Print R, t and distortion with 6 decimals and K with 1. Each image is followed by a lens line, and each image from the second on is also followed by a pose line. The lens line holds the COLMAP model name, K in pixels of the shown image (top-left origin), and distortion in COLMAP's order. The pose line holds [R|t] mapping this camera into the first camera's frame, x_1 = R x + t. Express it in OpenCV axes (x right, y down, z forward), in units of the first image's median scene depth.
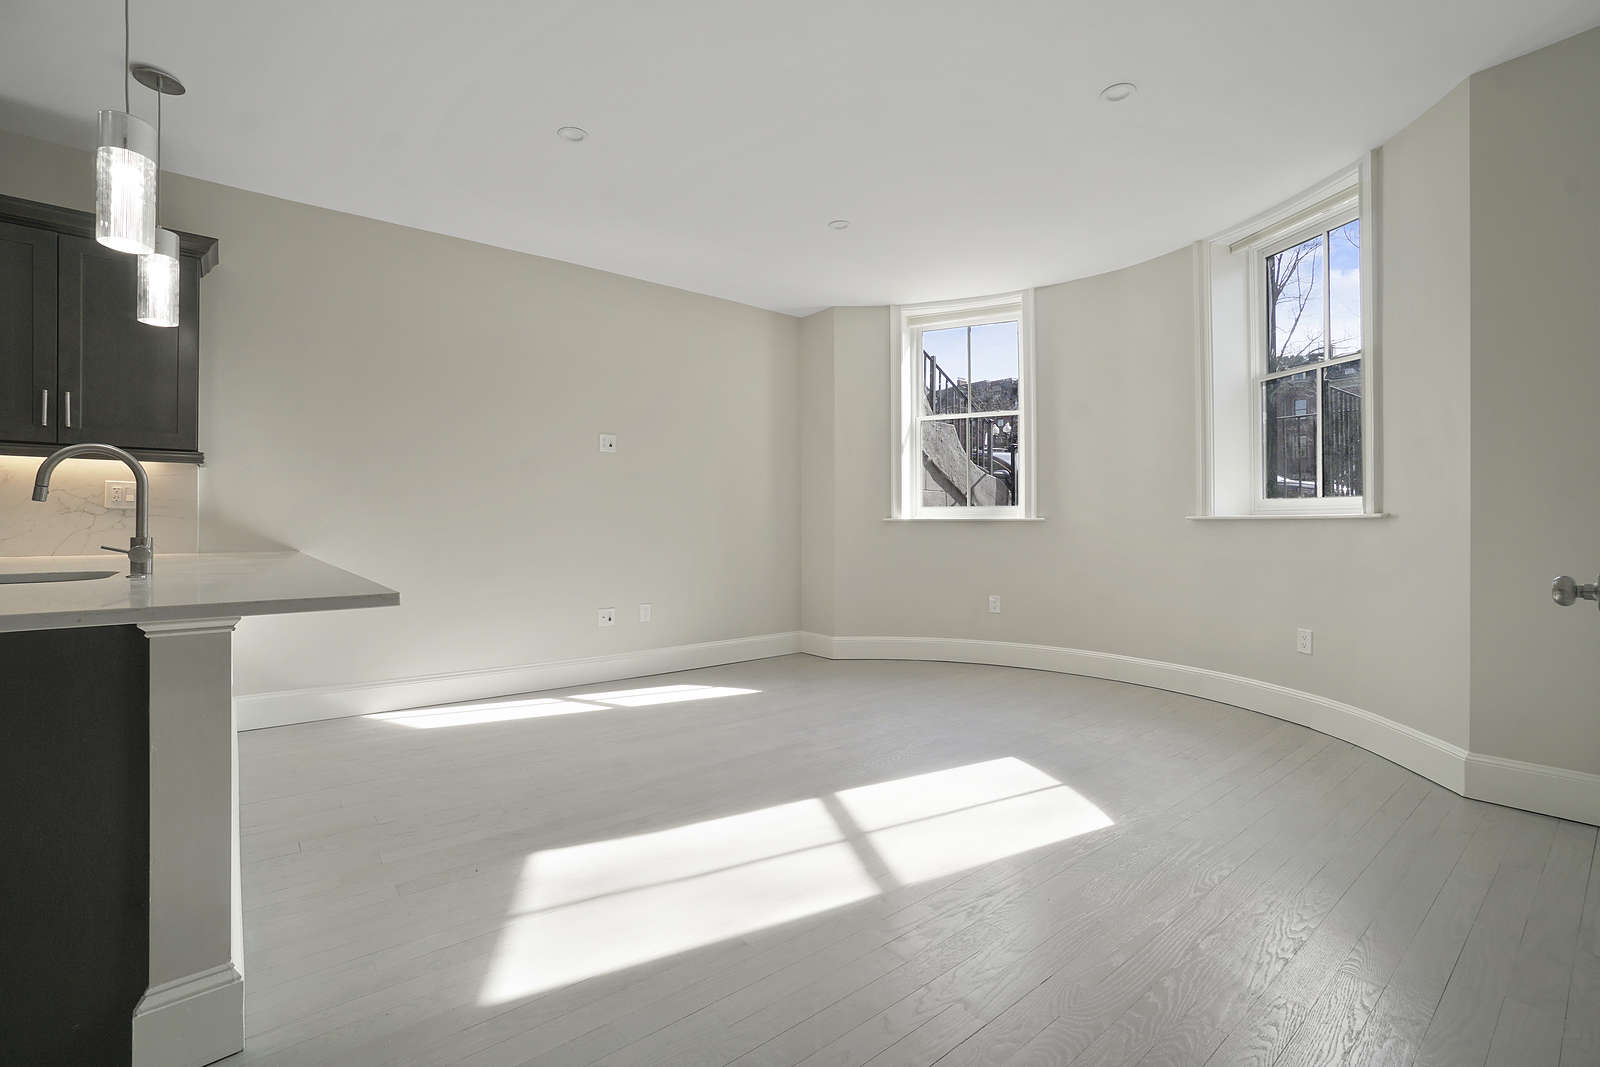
lens RADIAL K [[694.3, 0, 798.4], [0, 694.3, 520.2], [0, 0, 1]] dist [0.002411, 0.000456]
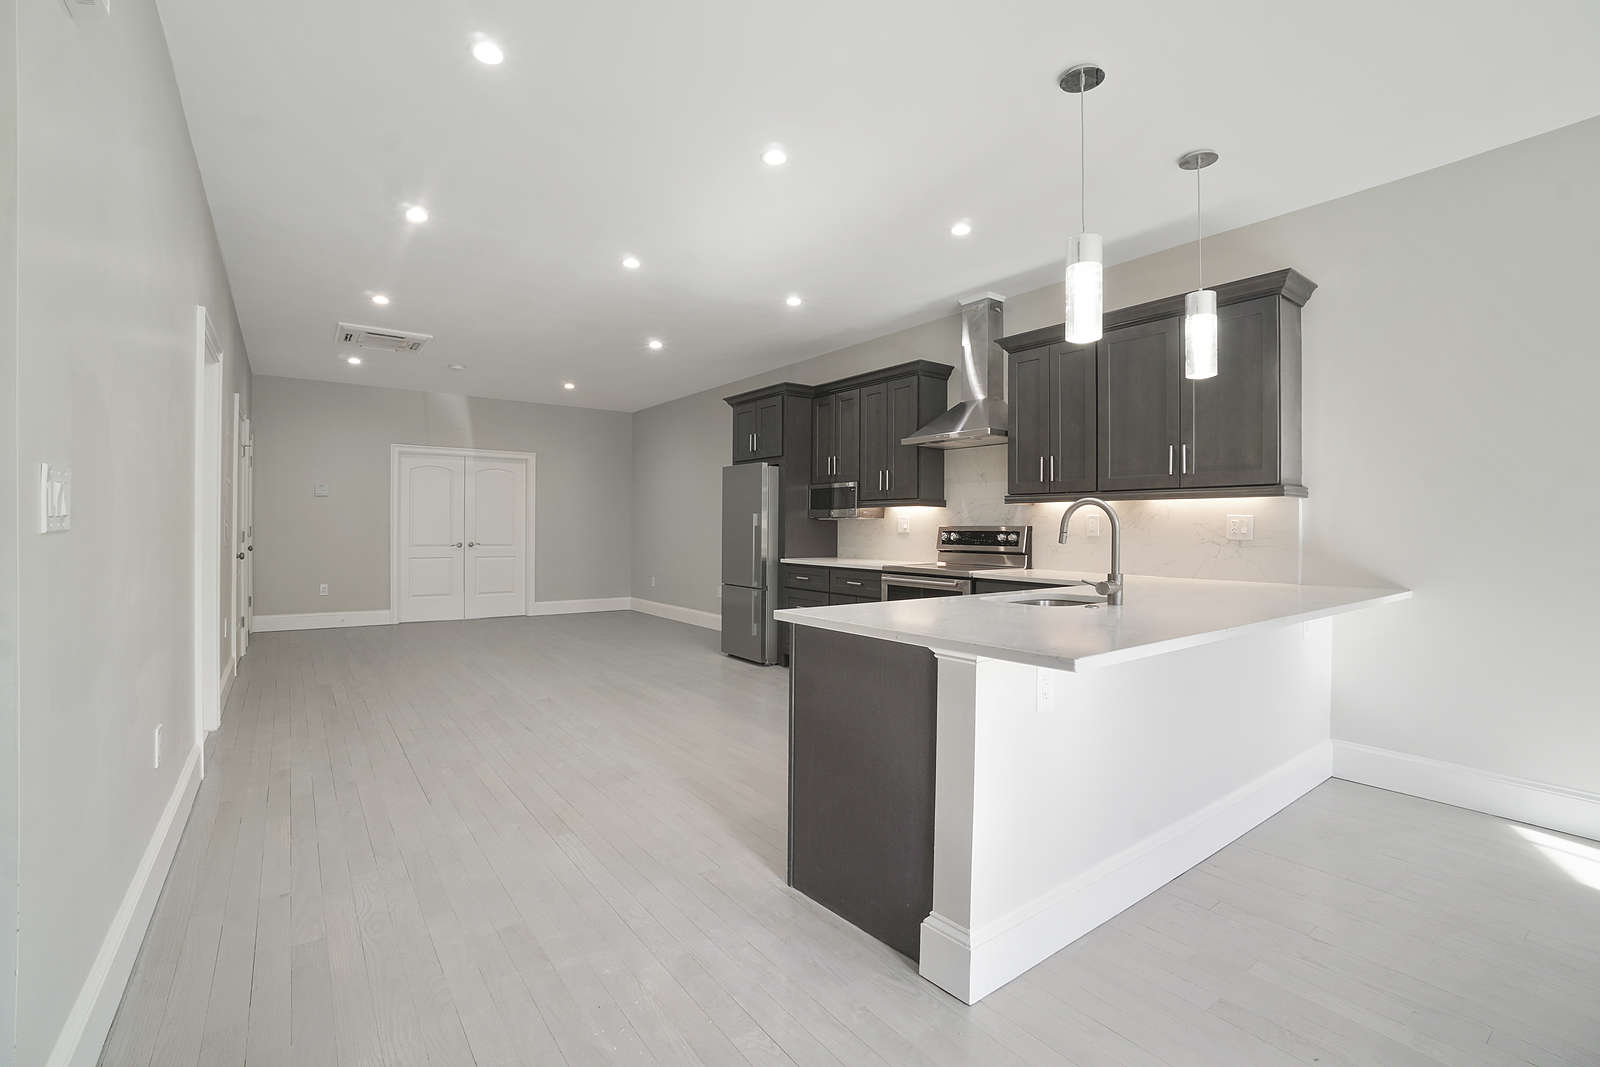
lens RADIAL K [[698.6, 0, 800.0], [0, 698.6, 533.5], [0, 0, 1]] dist [-0.043666, 0.000309]
pose [[-0.043051, 0.004348, -0.999063, 0.168116], [-0.002166, 0.999988, 0.004446, -0.030433], [0.999071, 0.002355, -0.043041, 0.345554]]
